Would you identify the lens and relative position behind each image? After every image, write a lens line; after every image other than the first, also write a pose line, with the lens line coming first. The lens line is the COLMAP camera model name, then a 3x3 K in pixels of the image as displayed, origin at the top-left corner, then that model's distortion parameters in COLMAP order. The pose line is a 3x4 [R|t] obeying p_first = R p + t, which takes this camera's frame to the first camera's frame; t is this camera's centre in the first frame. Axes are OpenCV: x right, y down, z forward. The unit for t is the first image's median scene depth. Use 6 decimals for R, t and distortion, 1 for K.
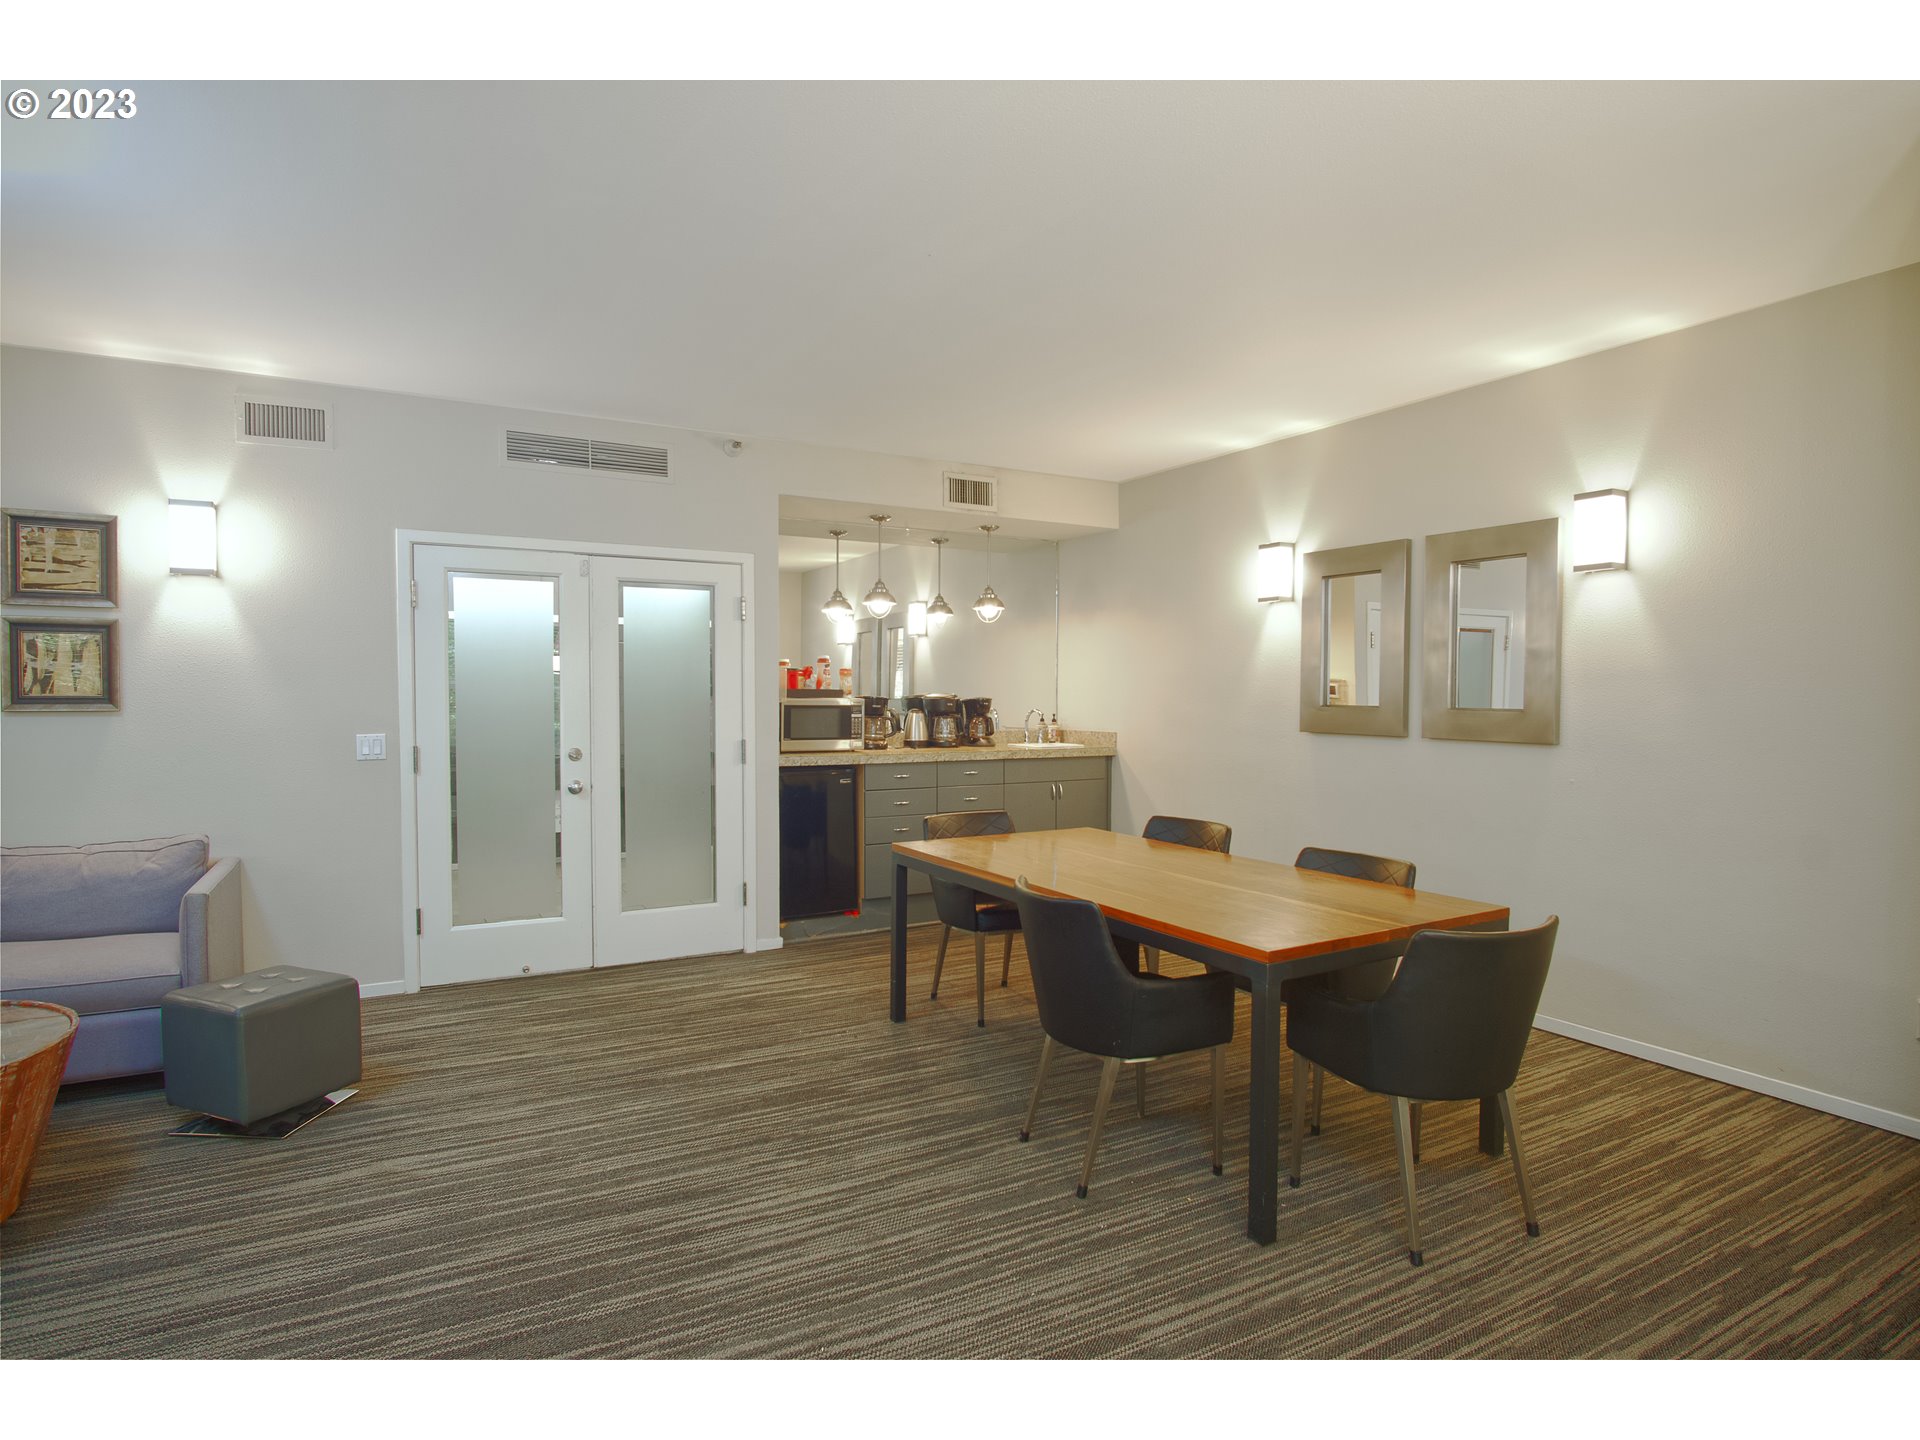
lens RADIAL K [[1078.4, 0, 960.0], [0, 1078.4, 720.0], [0, 0, 1]] dist [-0.025779, 0.001076]
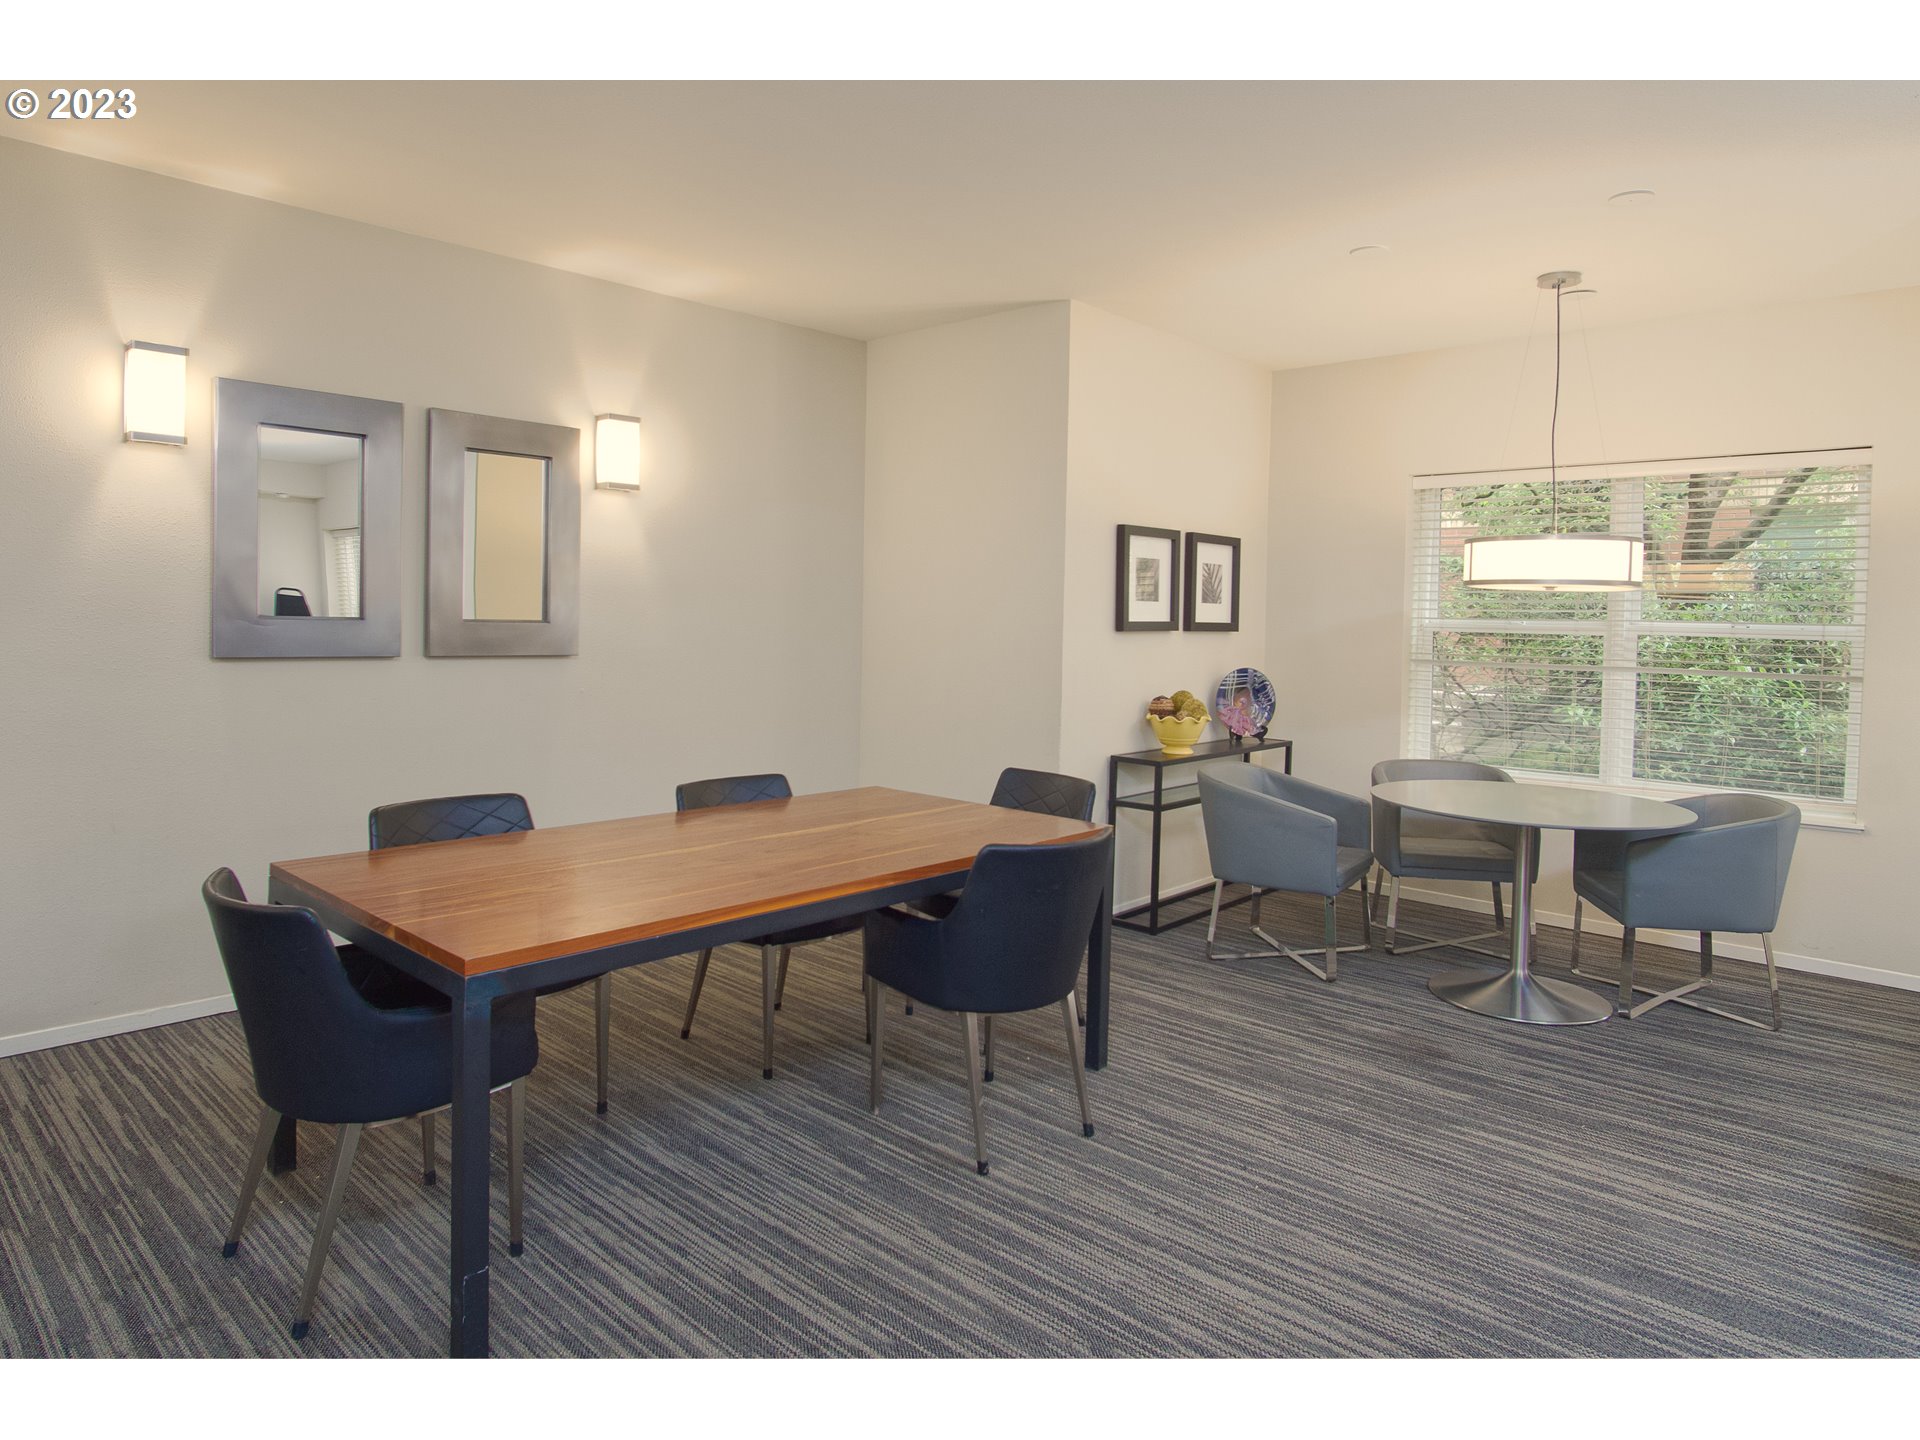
lens RADIAL K [[1078.4, 0, 960.0], [0, 1078.4, 720.0], [0, 0, 1]] dist [-0.025779, 0.001076]
pose [[-0.294198, -0.102195, 0.950265, -0.624525], [-0.008218, 0.994501, 0.104408, -0.031920], [-0.955709, 0.022908, -0.293419, 1.154258]]
